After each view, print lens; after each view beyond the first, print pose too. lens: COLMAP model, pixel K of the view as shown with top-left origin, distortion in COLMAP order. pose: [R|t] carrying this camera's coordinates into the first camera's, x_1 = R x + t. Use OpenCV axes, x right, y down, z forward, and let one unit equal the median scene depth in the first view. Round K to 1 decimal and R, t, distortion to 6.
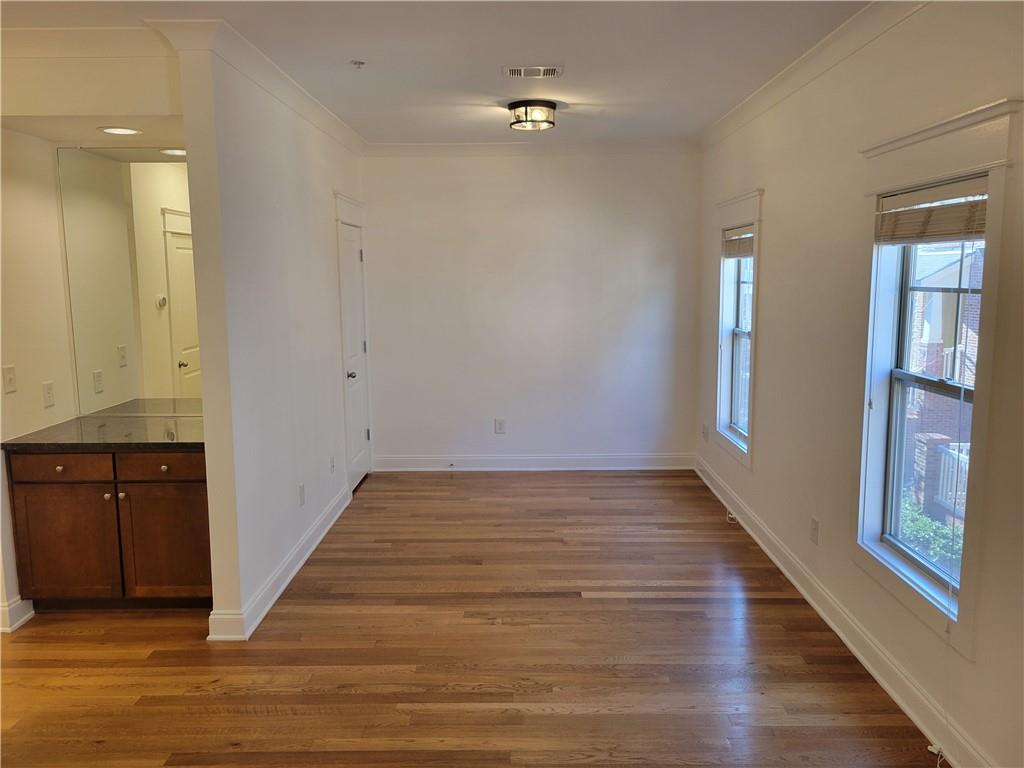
lens RADIAL K [[768.1, 0, 517.4], [0, 768.1, 378.1], [0, 0, 1]] dist [0.048715, -0.024623]
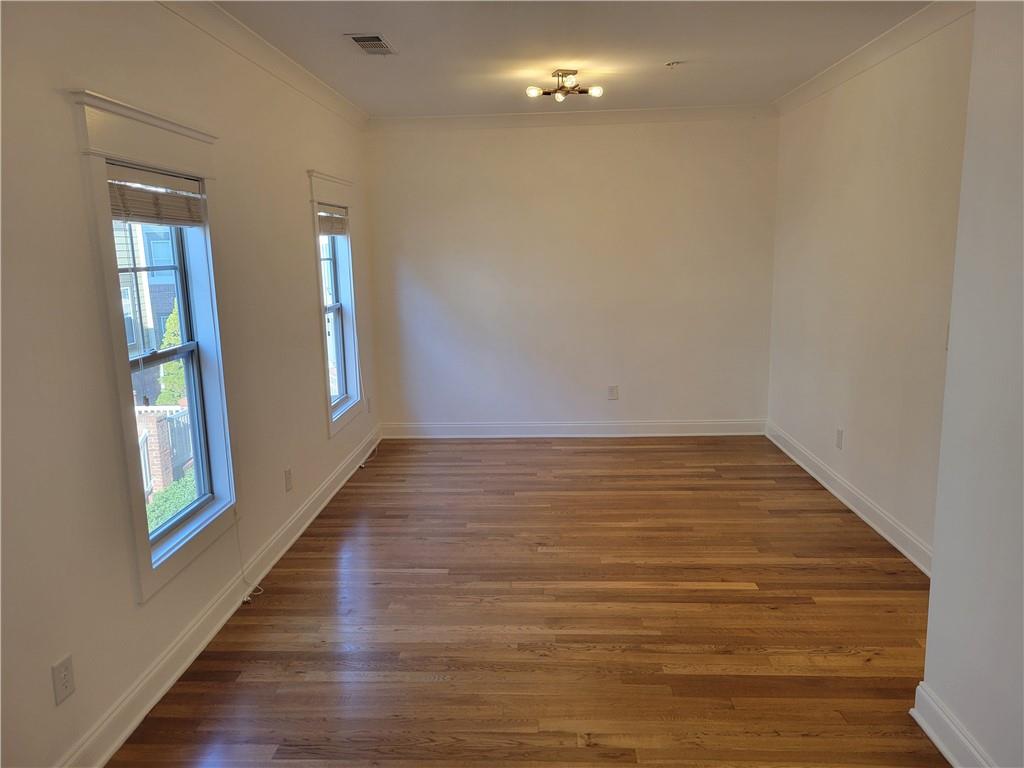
lens RADIAL K [[768.1, 0, 510.0], [0, 768.1, 383.5], [0, 0, 1]] dist [0.048715, -0.024623]
pose [[-0.998853, 0.023484, 0.041719, 0.004077], [0.035099, 0.951851, 0.304546, -0.248659], [-0.032558, 0.305661, -0.951584, 1.876329]]
